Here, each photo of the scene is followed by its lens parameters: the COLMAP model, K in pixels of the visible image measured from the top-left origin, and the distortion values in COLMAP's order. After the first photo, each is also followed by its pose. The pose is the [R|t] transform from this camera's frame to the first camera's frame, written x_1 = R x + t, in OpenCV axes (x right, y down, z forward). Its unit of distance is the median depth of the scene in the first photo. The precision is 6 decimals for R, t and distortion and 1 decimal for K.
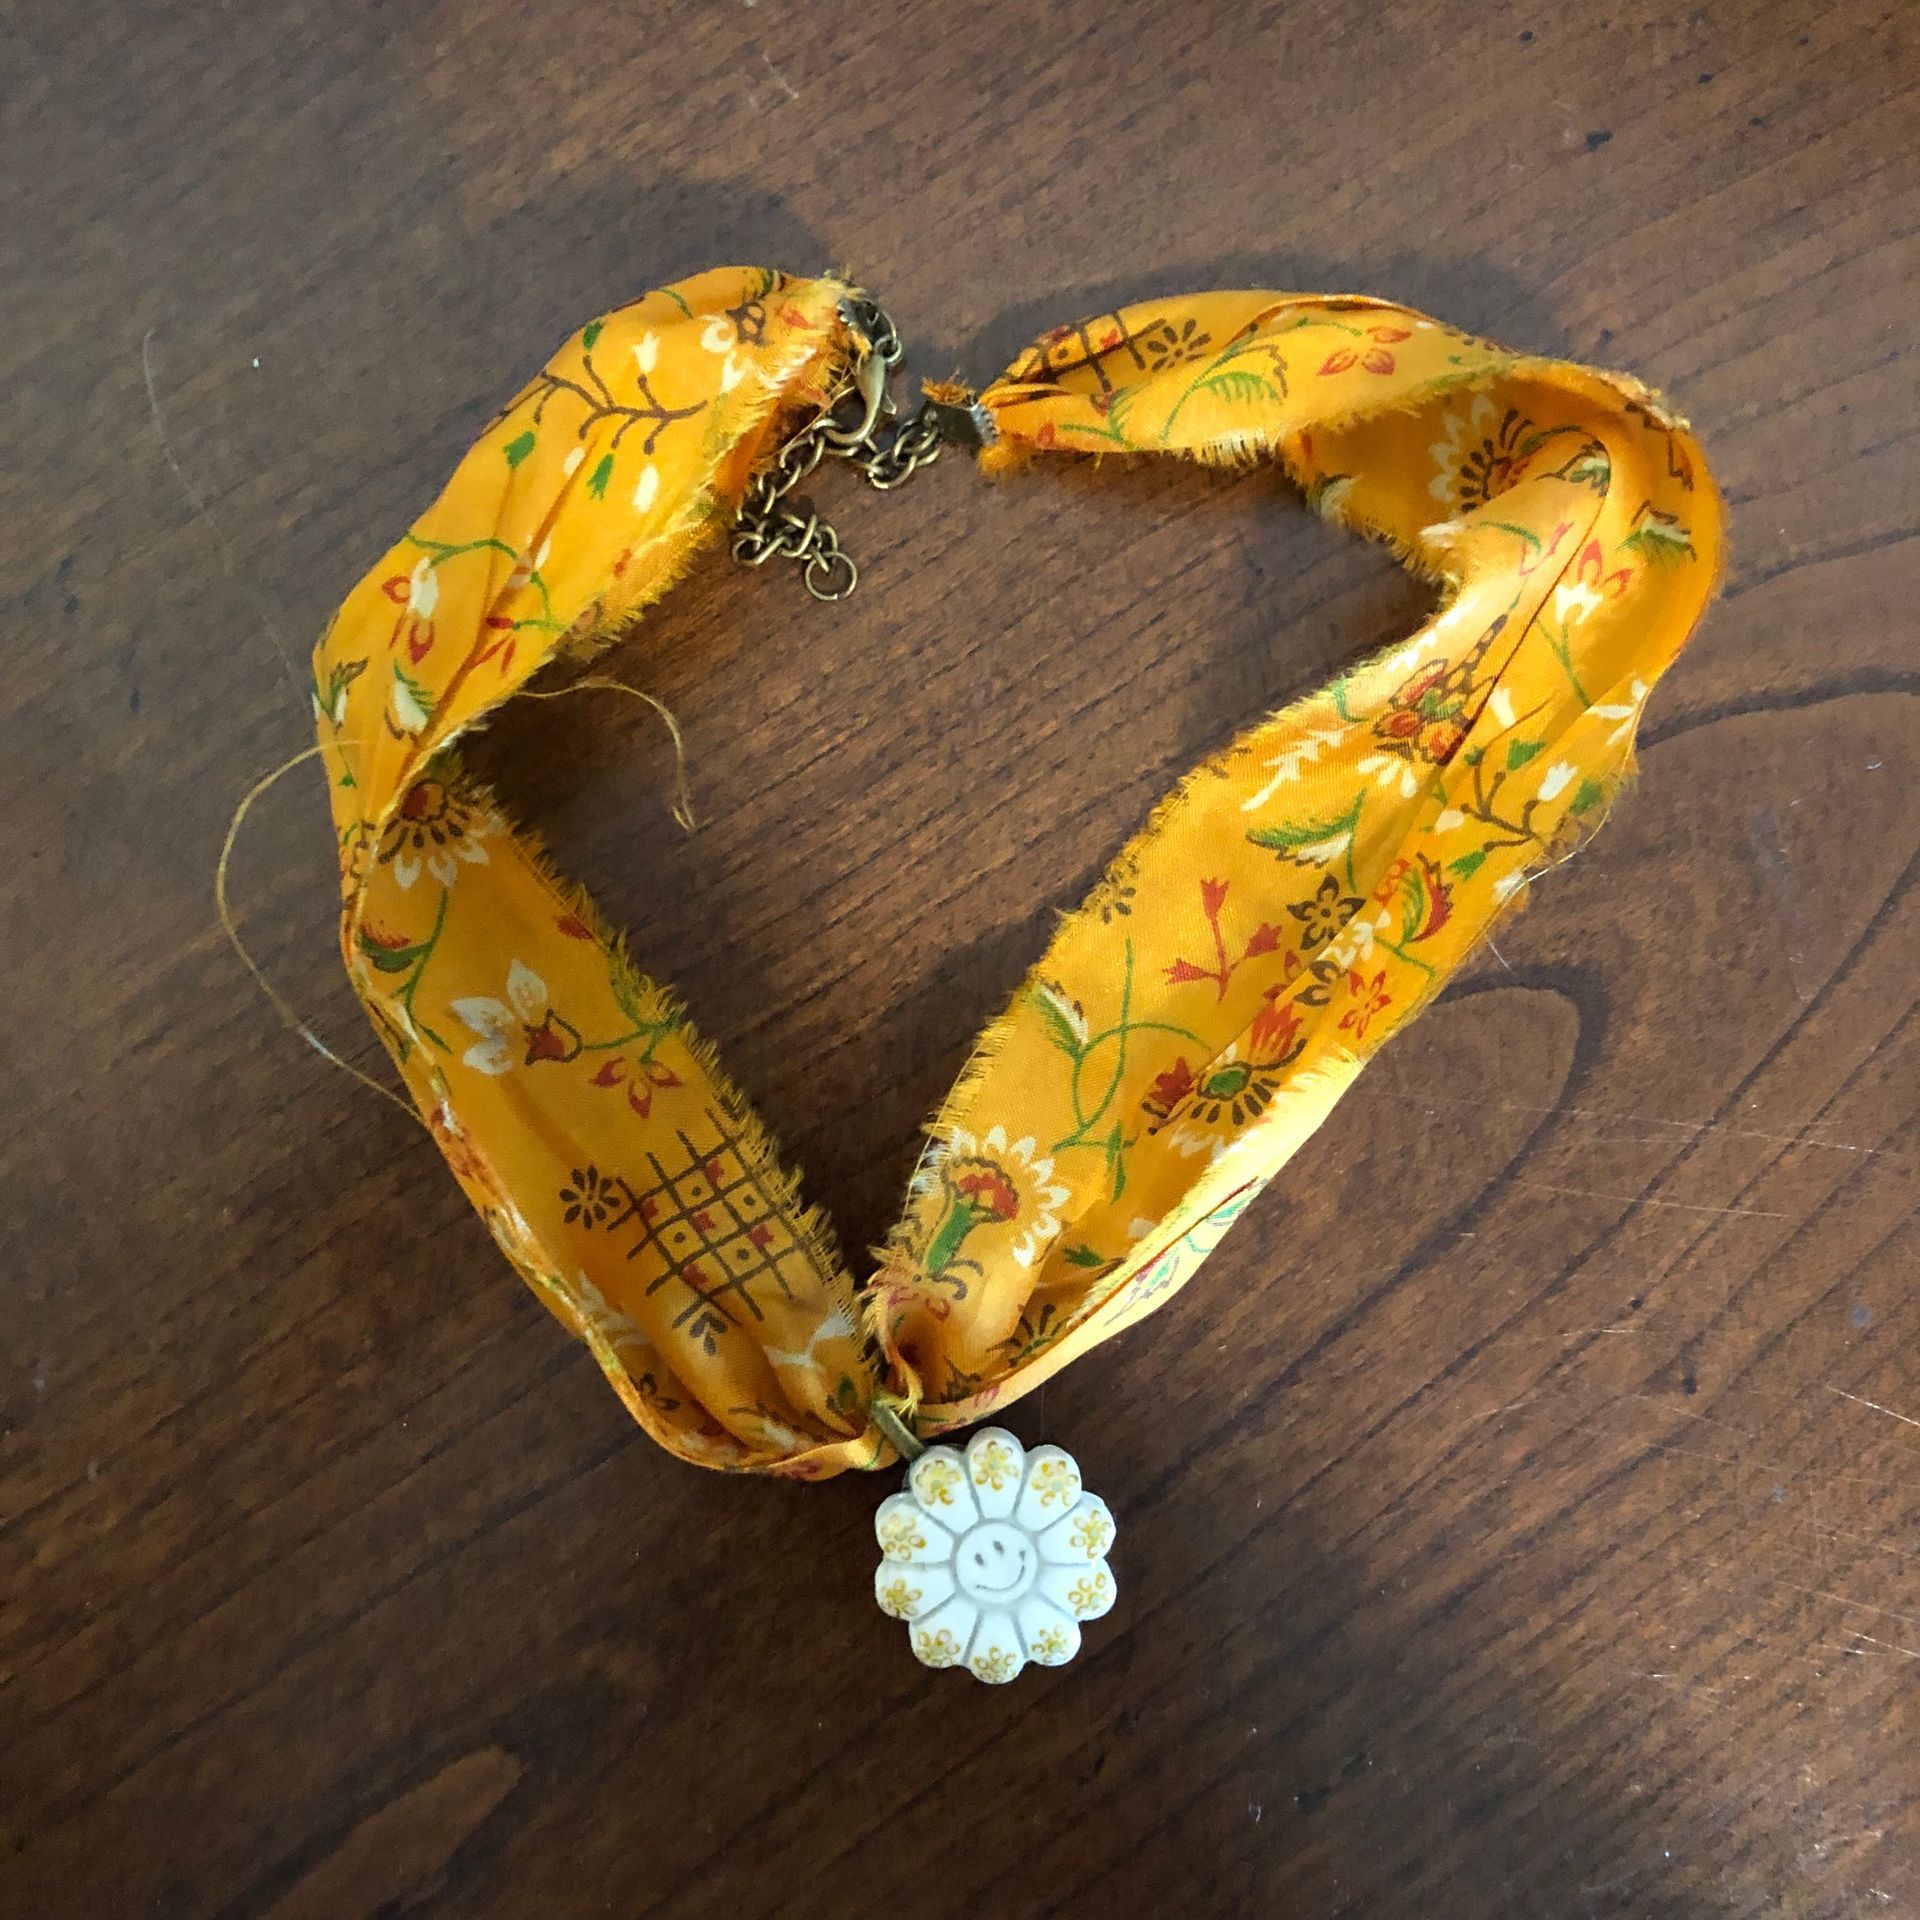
lens RADIAL K [[2291.2, 0, 917.4], [0, 2291.2, 905.7], [0, 0, 1]] dist [-0.019027, 0.000000]
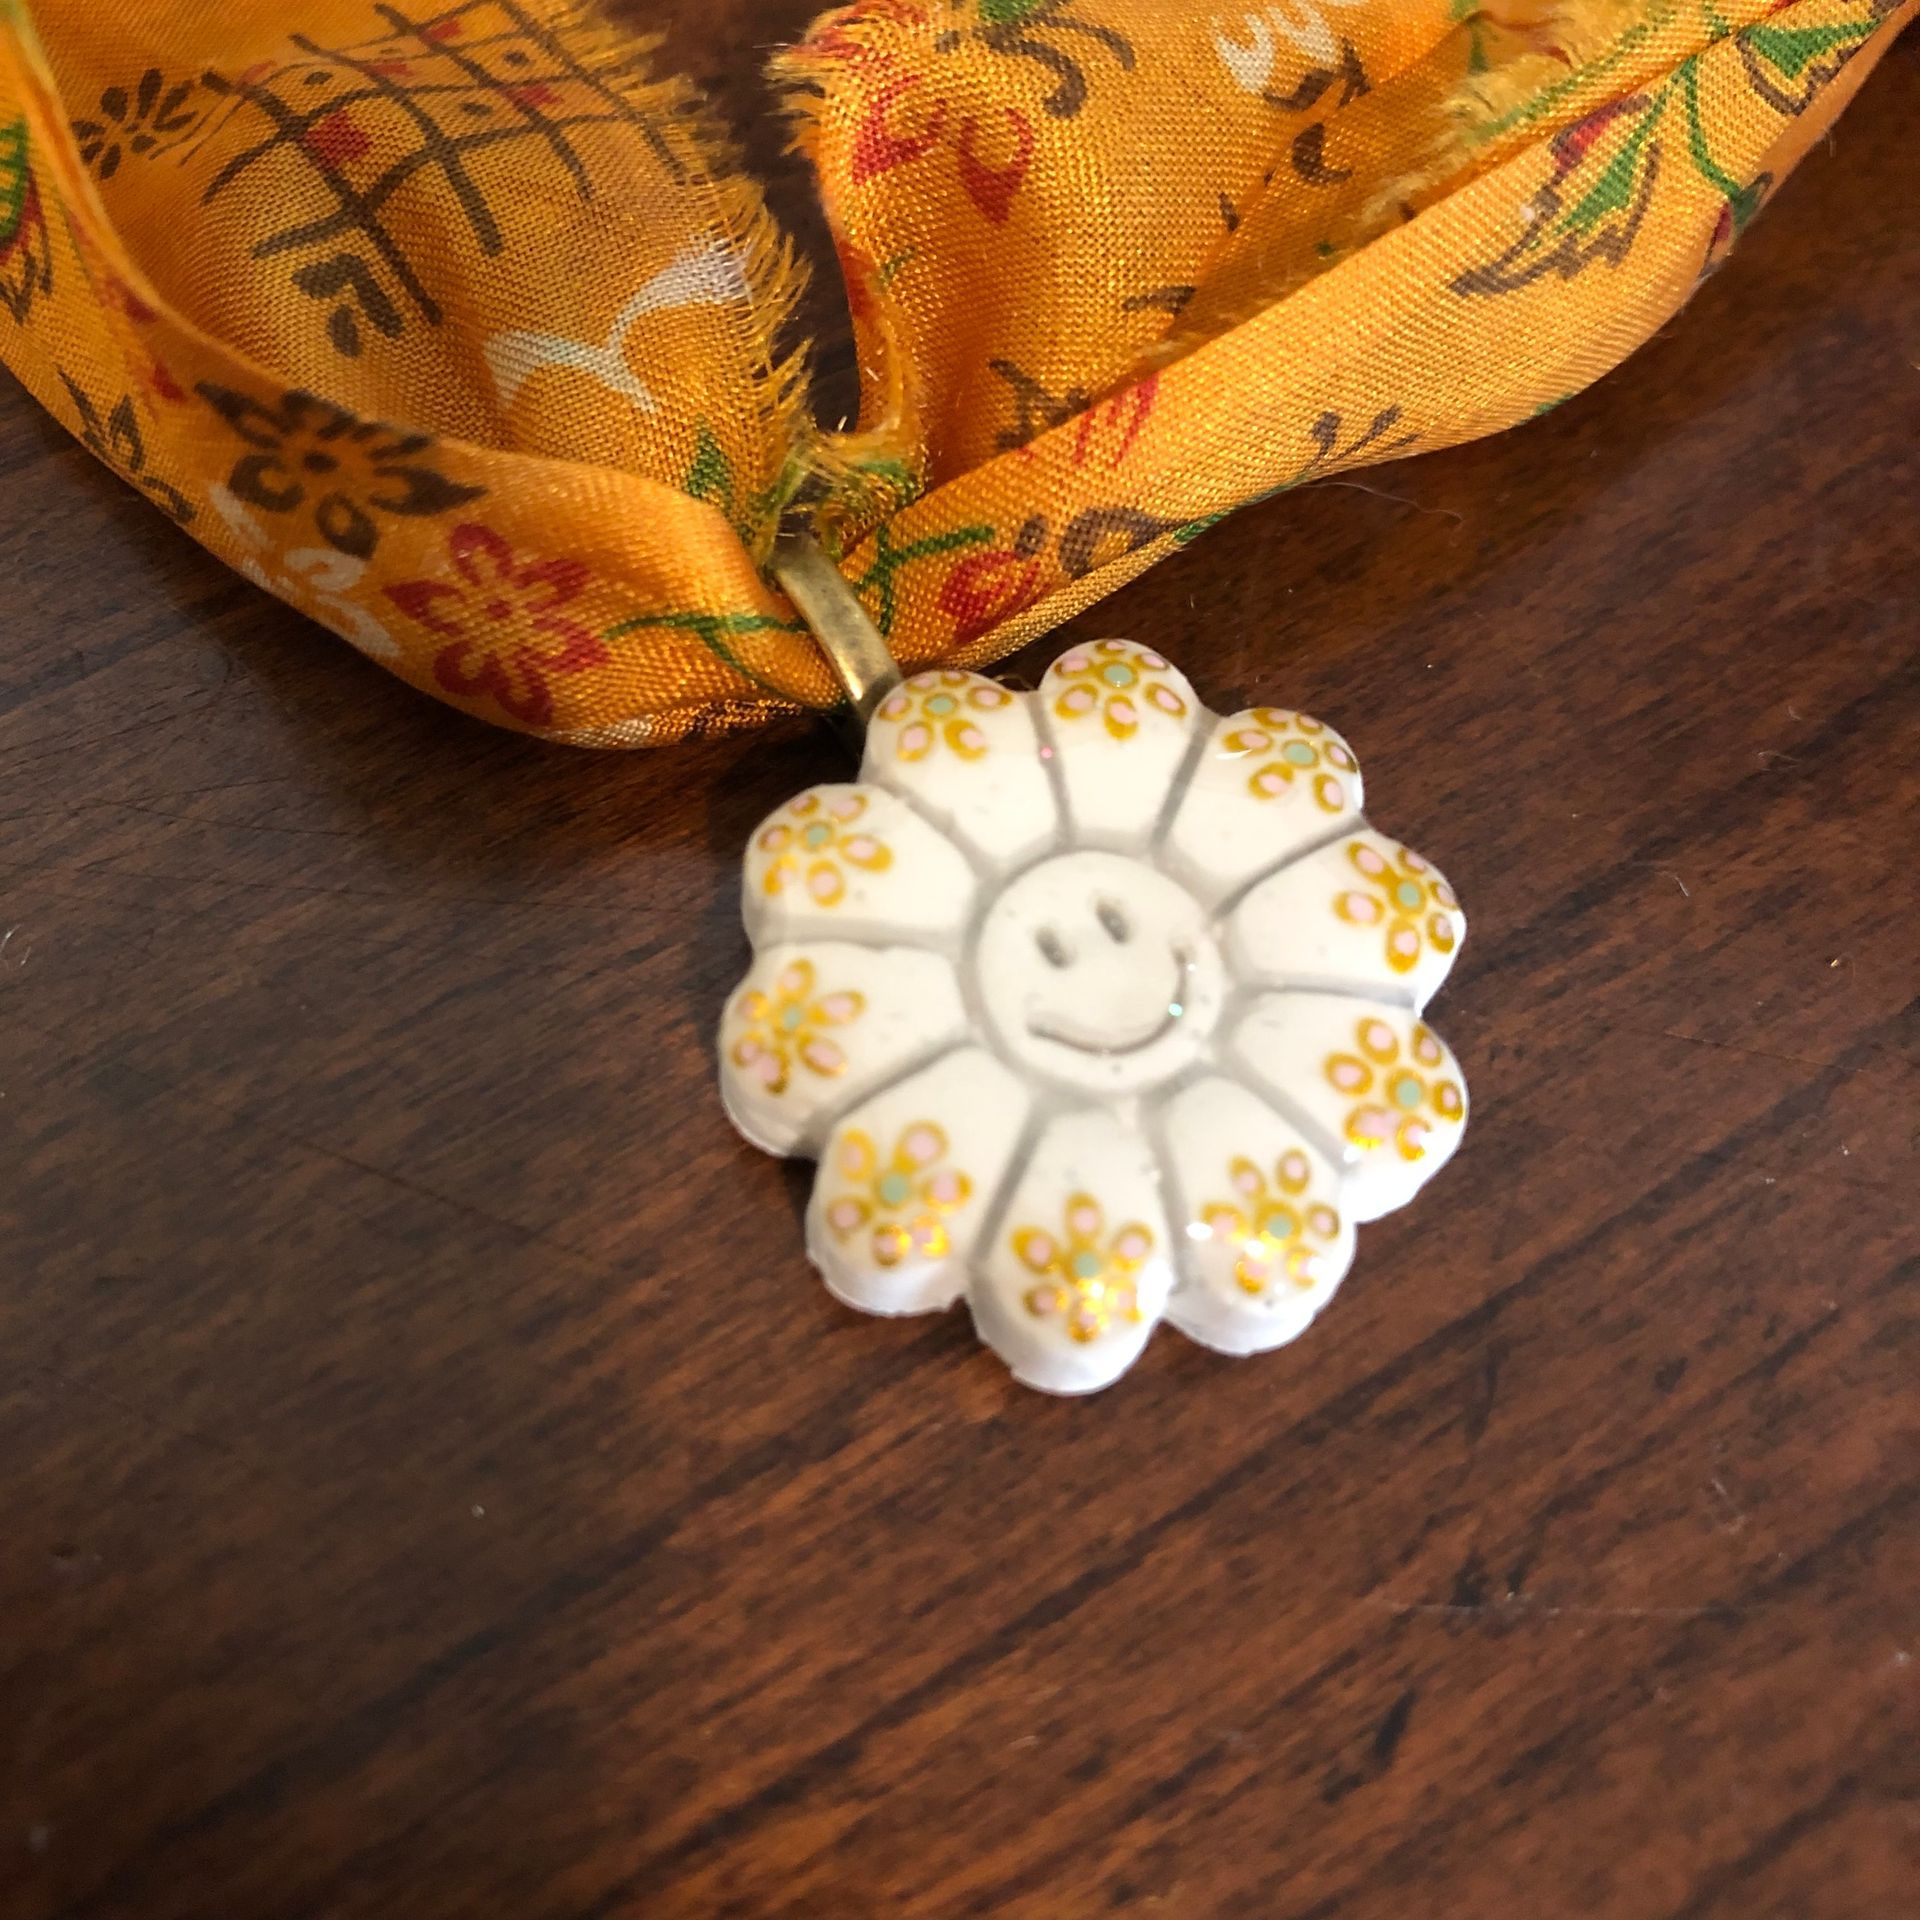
lens RADIAL K [[2291.2, 0, 949.2], [0, 2291.2, 950.1], [0, 0, 1]] dist [-0.019027, 0.000000]
pose [[0.995629, 0.093263, 0.004907, 0.011310], [-0.083476, 0.912252, -0.401034, 0.417504], [-0.041879, 0.398872, 0.916050, 0.705739]]
